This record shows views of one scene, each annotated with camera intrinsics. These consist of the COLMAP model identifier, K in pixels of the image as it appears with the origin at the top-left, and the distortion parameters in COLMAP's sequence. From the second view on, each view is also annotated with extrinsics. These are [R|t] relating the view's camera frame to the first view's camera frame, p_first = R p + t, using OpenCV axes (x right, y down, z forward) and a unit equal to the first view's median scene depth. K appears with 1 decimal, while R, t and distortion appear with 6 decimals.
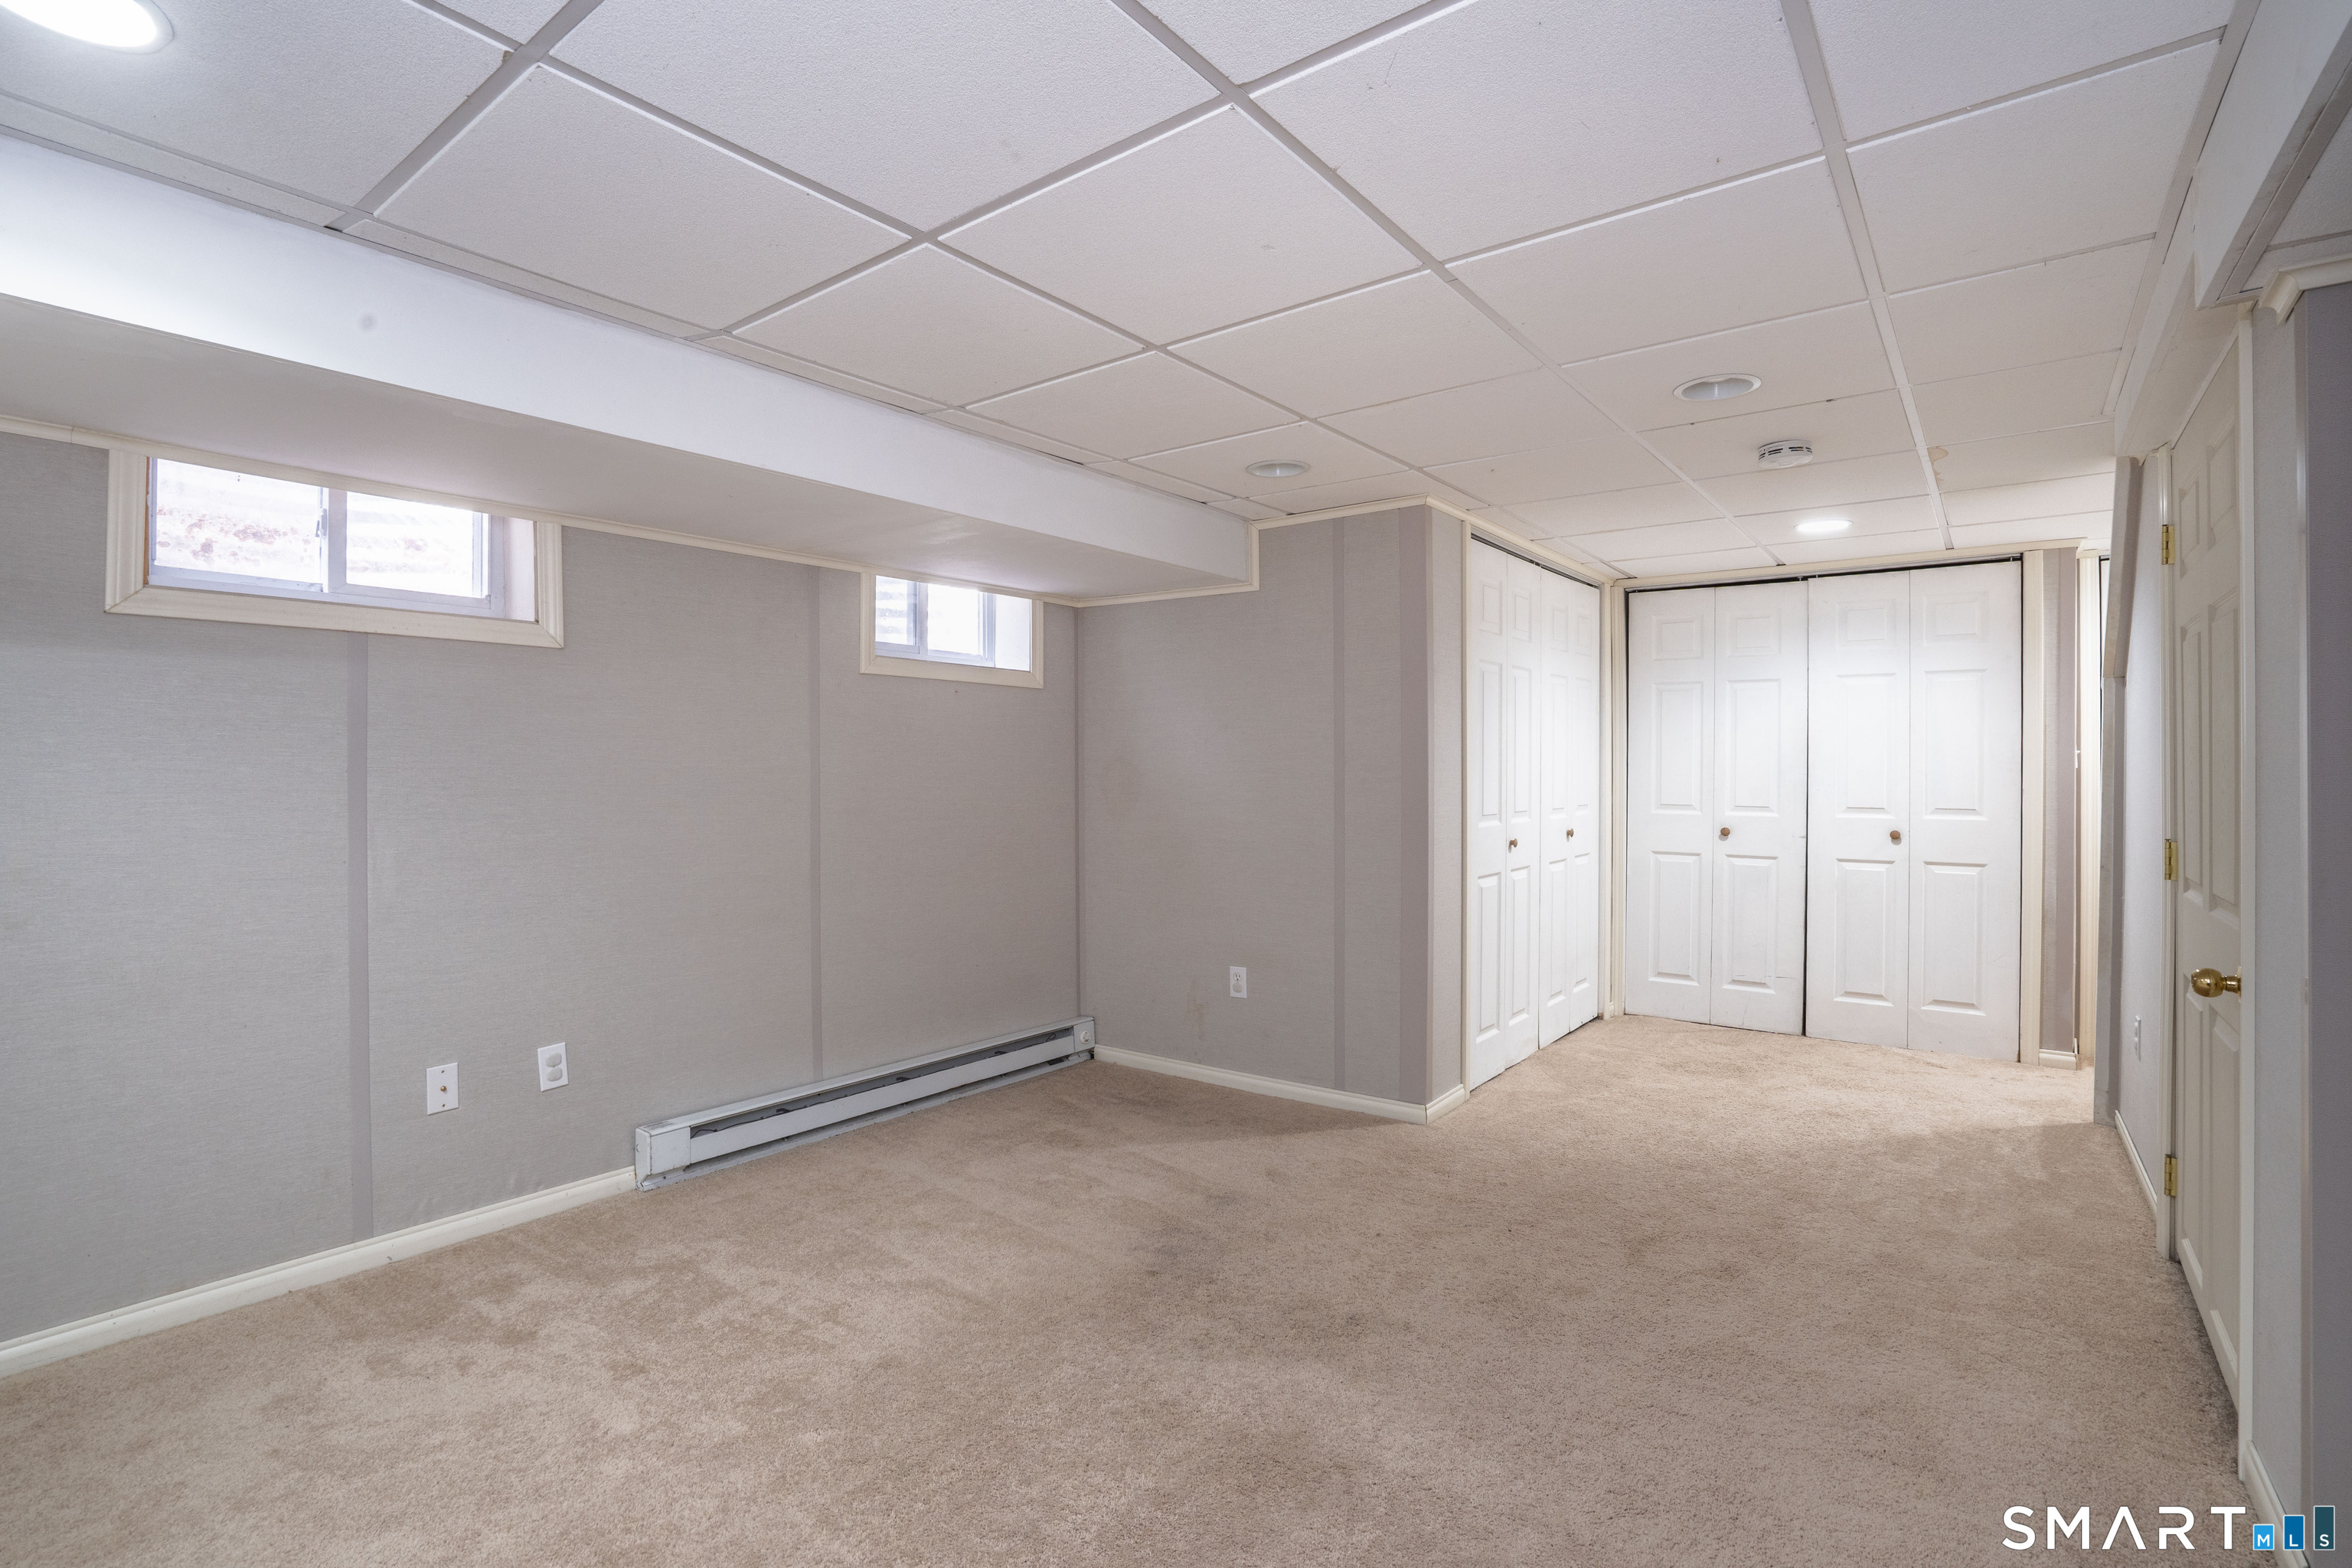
lens RADIAL K [[1078.7, 0, 1176.0], [0, 1078.7, 784.0], [0, 0, 1]] dist [-0.060837, 0.024161]
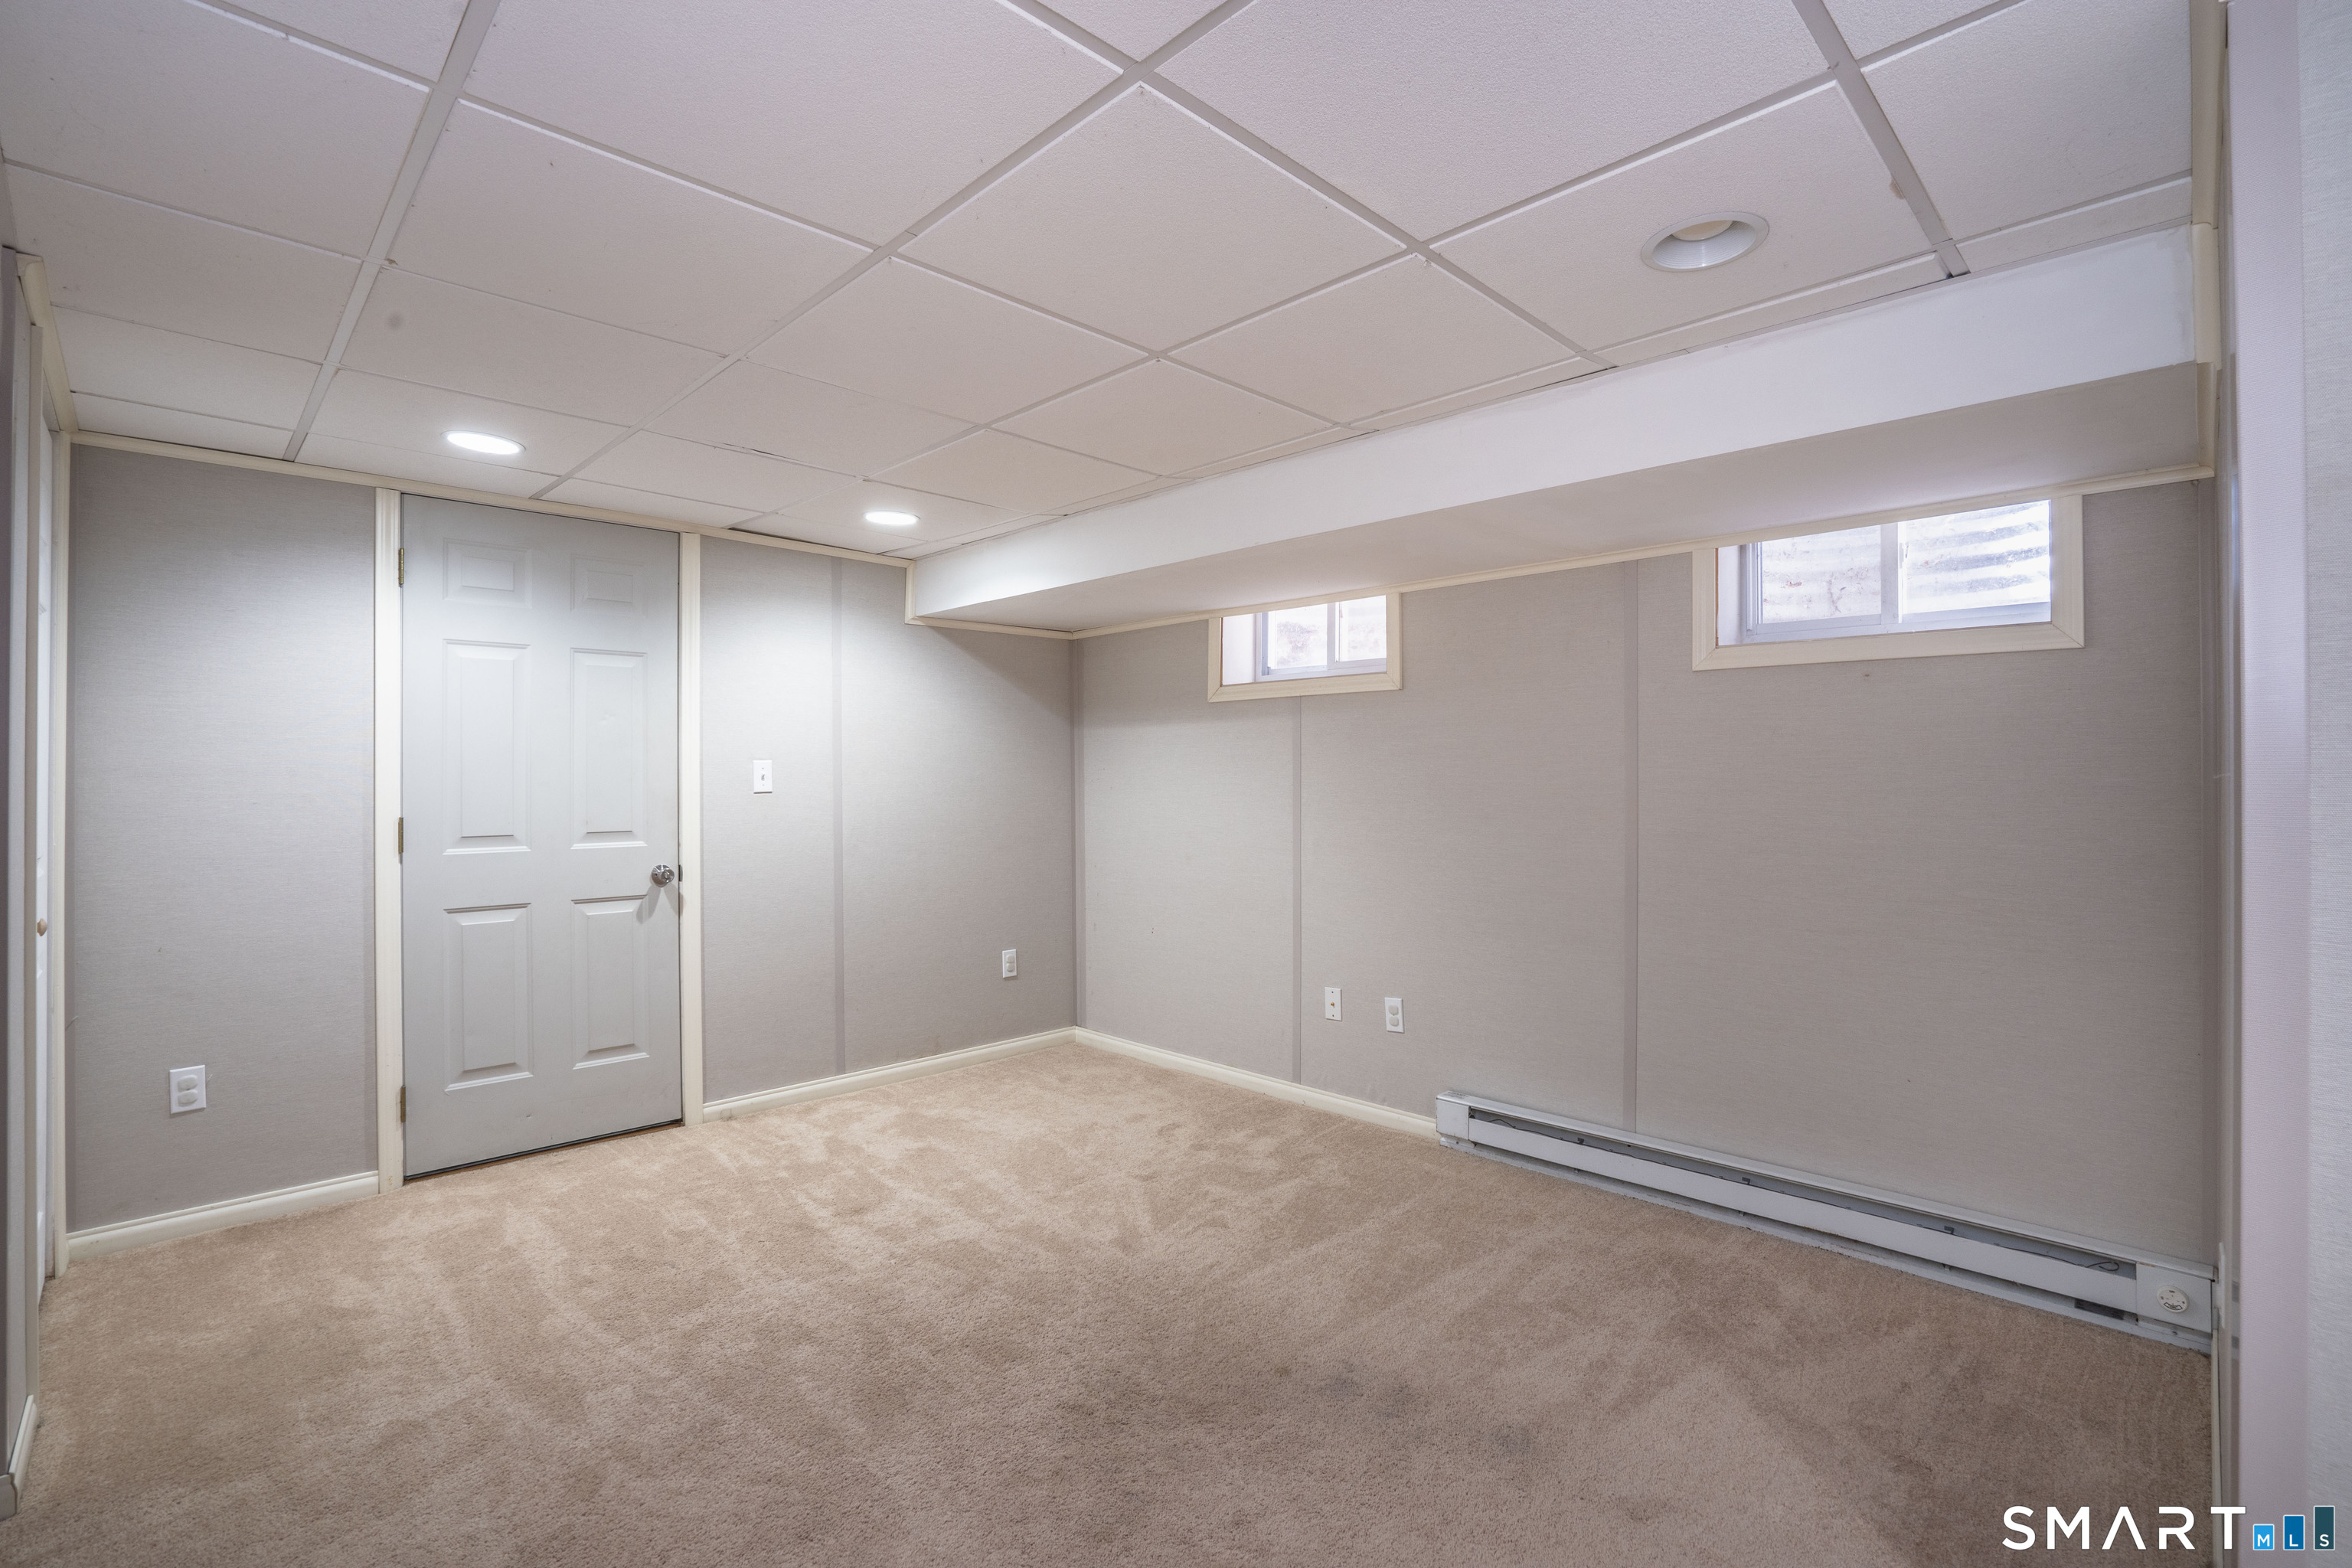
lens RADIAL K [[1078.7, 0, 1176.0], [0, 1078.7, 784.0], [0, 0, 1]] dist [-0.060837, 0.024161]
pose [[-0.124388, 0.000402, -0.992234, 0.751701], [-0.019832, 0.999799, 0.002892, -0.011730], [0.992035, 0.020037, -0.124355, 0.908575]]
